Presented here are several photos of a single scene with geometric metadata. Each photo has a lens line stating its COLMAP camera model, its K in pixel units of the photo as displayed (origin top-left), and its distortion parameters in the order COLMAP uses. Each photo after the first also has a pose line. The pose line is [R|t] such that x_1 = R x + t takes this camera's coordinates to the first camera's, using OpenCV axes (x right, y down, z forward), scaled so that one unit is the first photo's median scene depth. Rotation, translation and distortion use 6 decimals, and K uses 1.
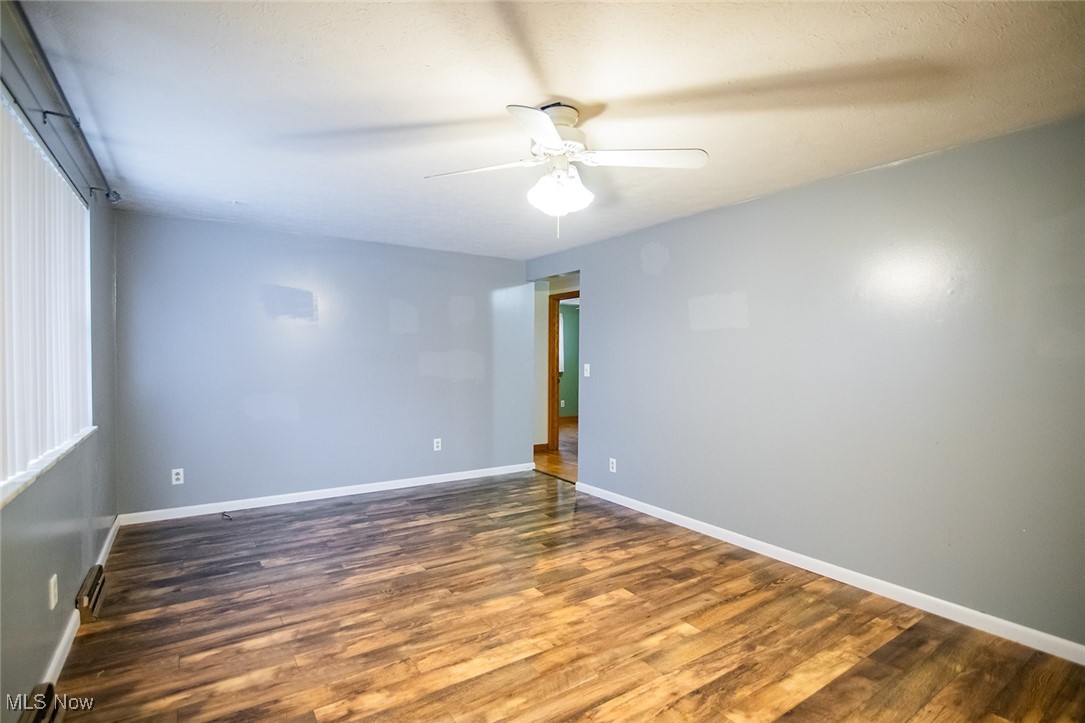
lens RADIAL K [[508.0, 0, 542.5], [0, 508.0, 361.5], [0, 0, 1]] dist [-0.004239, -0.001415]
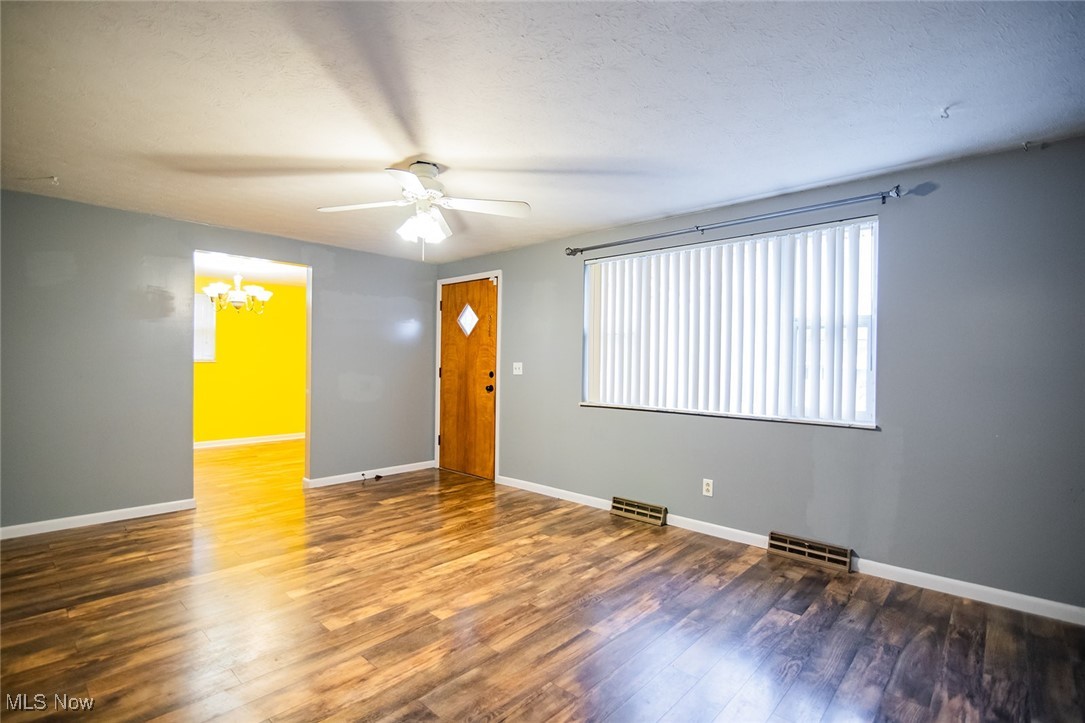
lens RADIAL K [[508.0, 0, 542.5], [0, 508.0, 361.5], [0, 0, 1]] dist [-0.004239, -0.001415]
pose [[-0.973276, -0.018054, -0.228926, 0.024371], [-0.020178, 0.999772, 0.006939, 0.003564], [0.228748, 0.011373, -0.973419, 2.114780]]
